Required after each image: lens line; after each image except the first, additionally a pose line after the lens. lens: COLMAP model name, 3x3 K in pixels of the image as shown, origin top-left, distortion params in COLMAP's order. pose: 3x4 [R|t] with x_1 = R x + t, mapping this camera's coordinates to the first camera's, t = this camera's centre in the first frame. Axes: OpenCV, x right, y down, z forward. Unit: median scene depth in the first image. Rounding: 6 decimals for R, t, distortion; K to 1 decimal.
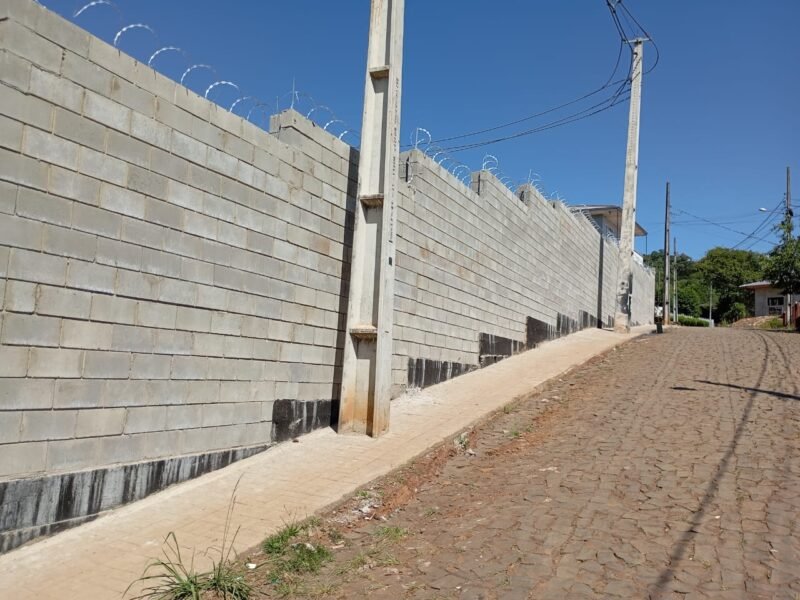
lens RADIAL K [[667.3, 0, 401.9], [0, 667.3, 299.0], [0, 0, 1]] dist [0.057005, -0.059784]
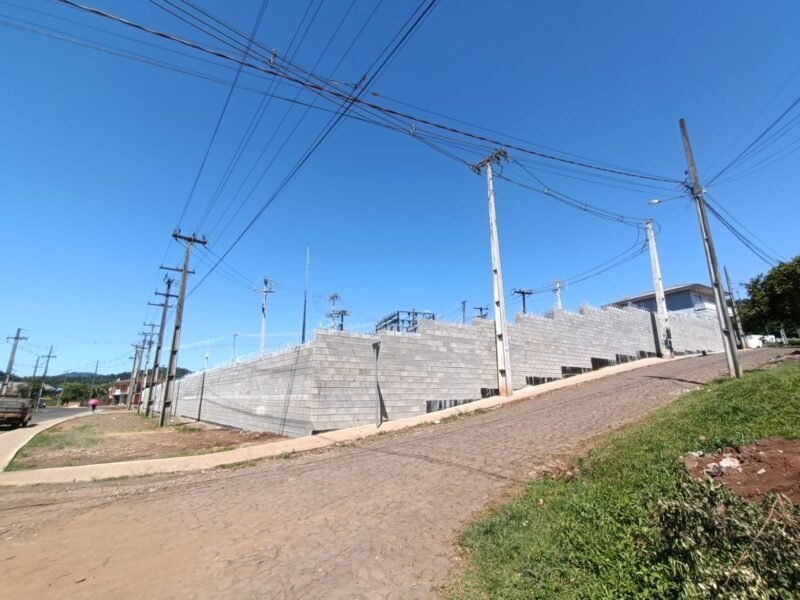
lens RADIAL K [[362.9, 0, 401.1], [0, 362.9, 300.4], [0, 0, 1]] dist [-0.008421, 0.003550]
pose [[0.869708, -0.183142, -0.458330, 0.483430], [0.107184, 0.976530, -0.186820, -0.014472], [0.481788, 0.113353, 0.868926, -1.193551]]
